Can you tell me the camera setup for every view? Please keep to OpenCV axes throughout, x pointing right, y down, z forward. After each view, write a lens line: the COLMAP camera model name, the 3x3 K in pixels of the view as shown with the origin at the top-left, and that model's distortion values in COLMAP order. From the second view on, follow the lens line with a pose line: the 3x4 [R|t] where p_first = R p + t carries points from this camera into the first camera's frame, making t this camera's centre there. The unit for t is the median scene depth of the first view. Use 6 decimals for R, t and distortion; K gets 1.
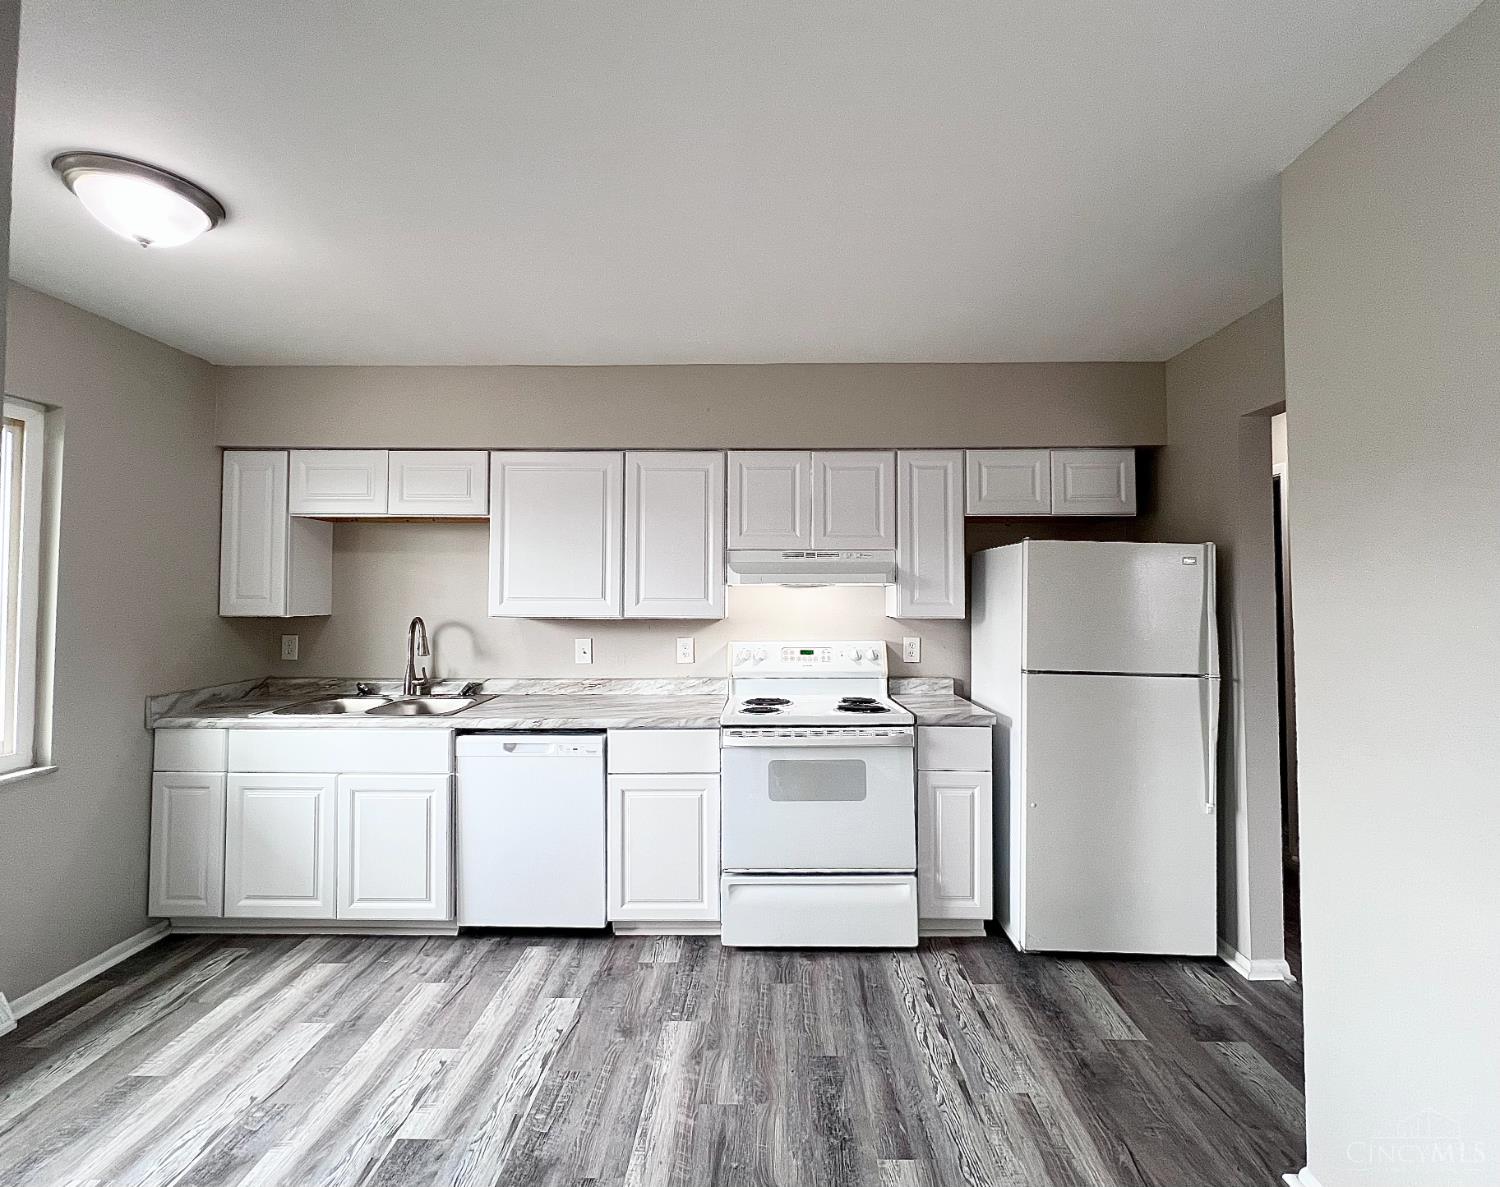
lens RADIAL K [[664.4, 0, 754.3], [0, 664.4, 570.0], [0, 0, 1]] dist [-0.000309, 0.000100]
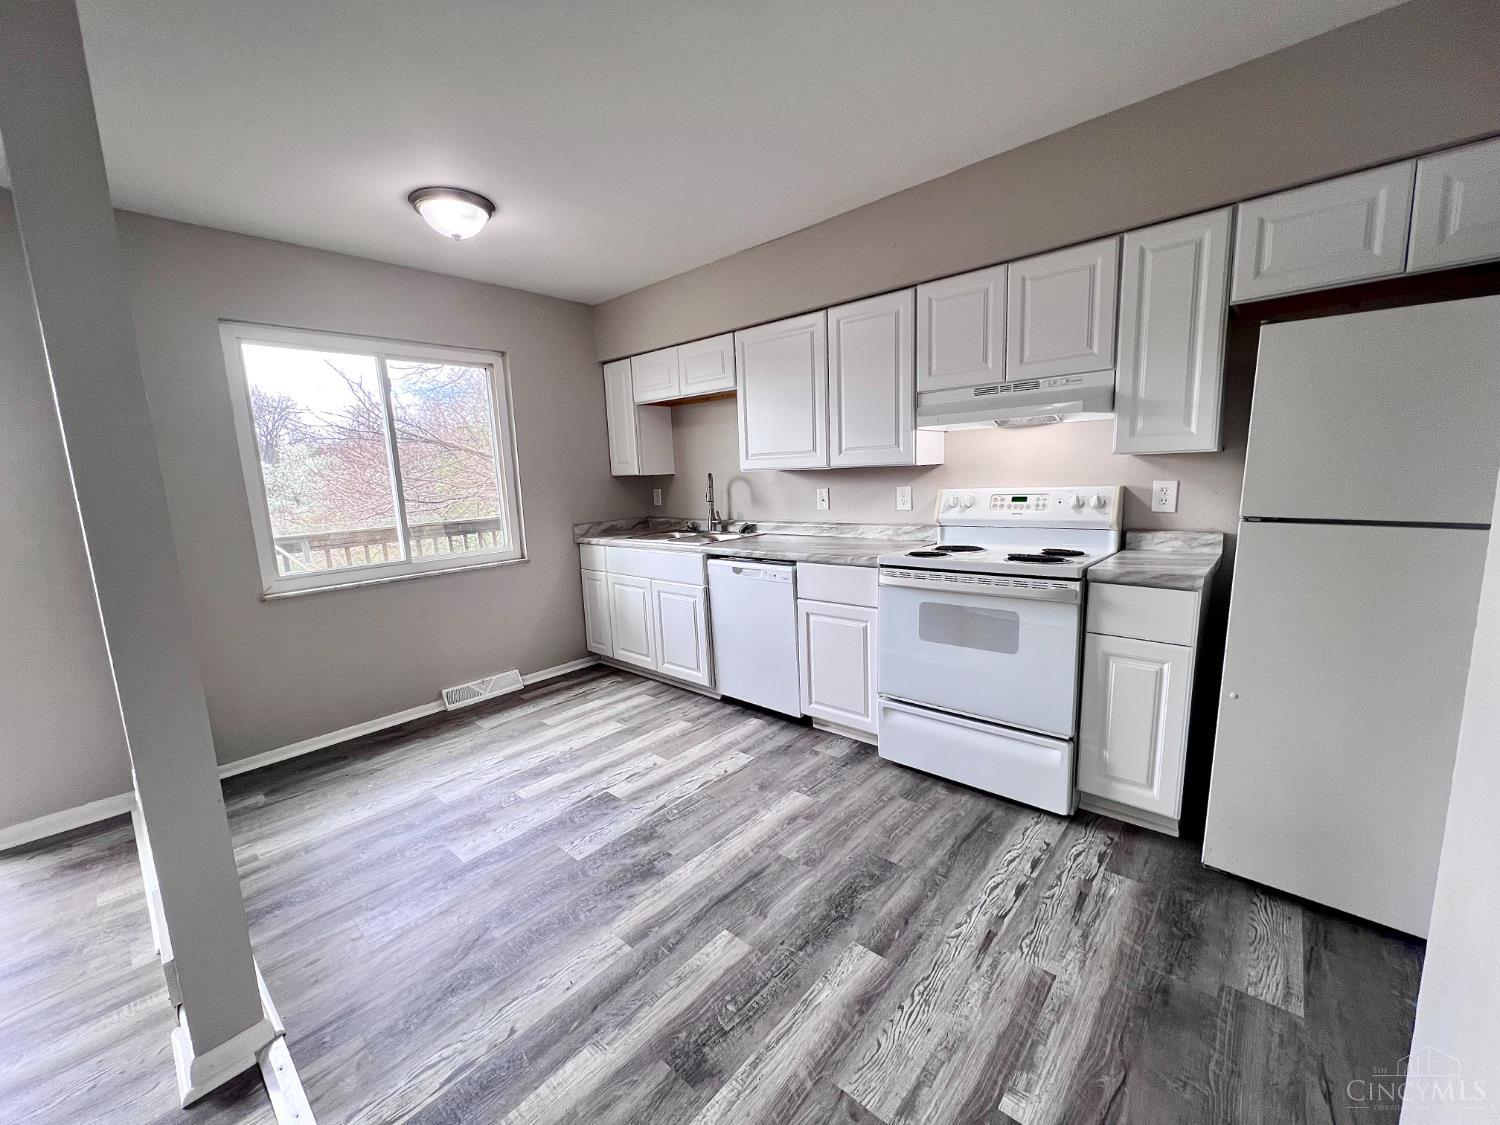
lens RADIAL K [[601.1, 0, 750.0], [0, 601.1, 562.5], [0, 0, 1]] dist [-0.000156, -0.000075]
pose [[0.753882, 0.066819, -0.653604, 0.421239], [0.063753, 0.982681, 0.173995, 0.051235], [0.653910, -0.172841, 0.736565, 0.162435]]
